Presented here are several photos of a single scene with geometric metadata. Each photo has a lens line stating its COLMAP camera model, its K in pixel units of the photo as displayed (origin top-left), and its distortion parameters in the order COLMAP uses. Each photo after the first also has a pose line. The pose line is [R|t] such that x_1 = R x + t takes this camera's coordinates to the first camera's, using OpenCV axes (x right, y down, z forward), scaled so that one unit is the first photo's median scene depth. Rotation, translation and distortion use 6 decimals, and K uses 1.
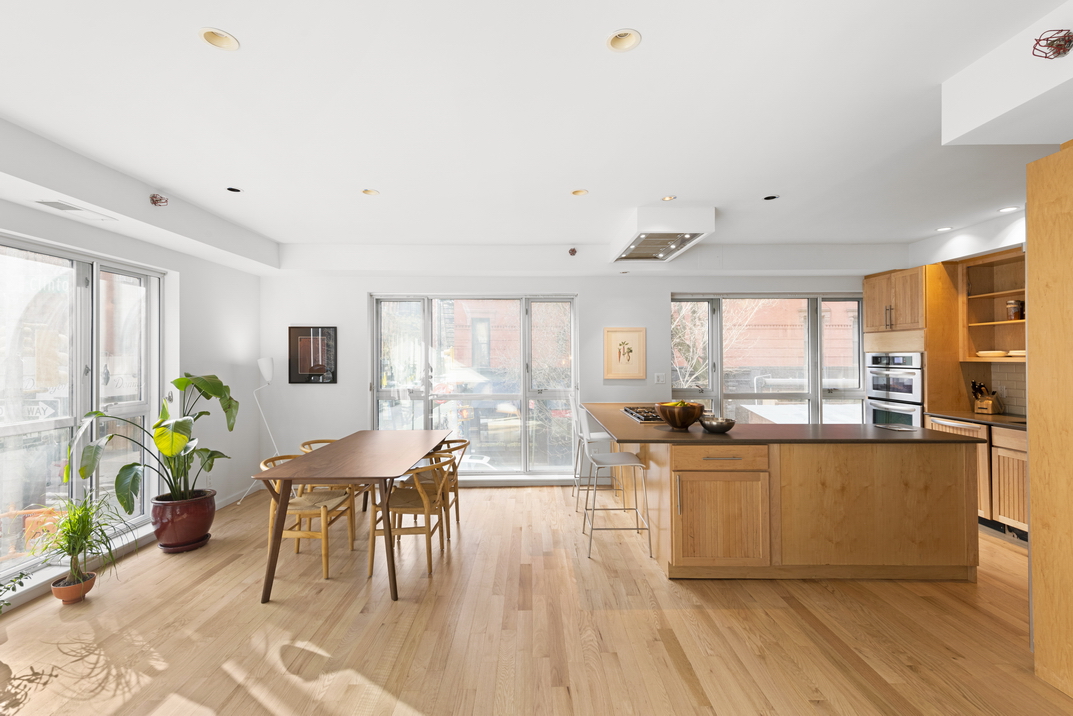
lens RADIAL K [[487.1, 0, 546.6], [0, 487.1, 345.7], [0, 0, 1]] dist [0.012467, -0.000465]
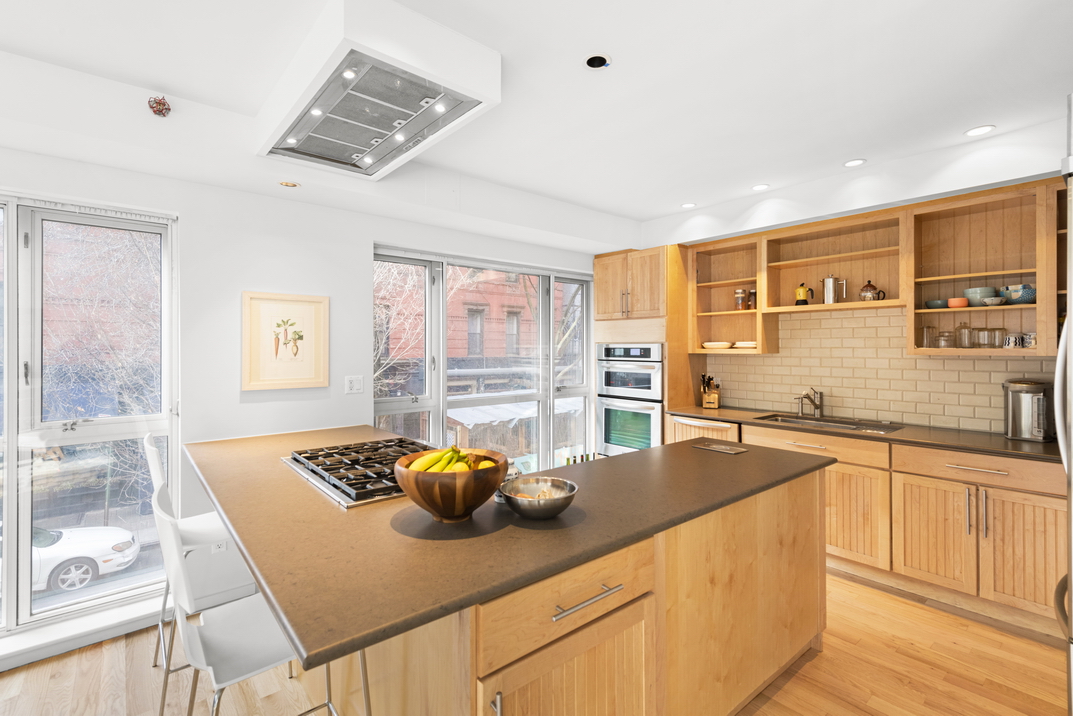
lens RADIAL K [[487.1, 0, 546.6], [0, 487.1, 345.7], [0, 0, 1]] dist [0.012467, -0.000465]
pose [[0.778681, 0.004023, 0.627407, 0.049345], [-0.014942, 0.999815, 0.012135, 0.010431], [-0.627242, -0.018824, 0.778597, 0.445174]]
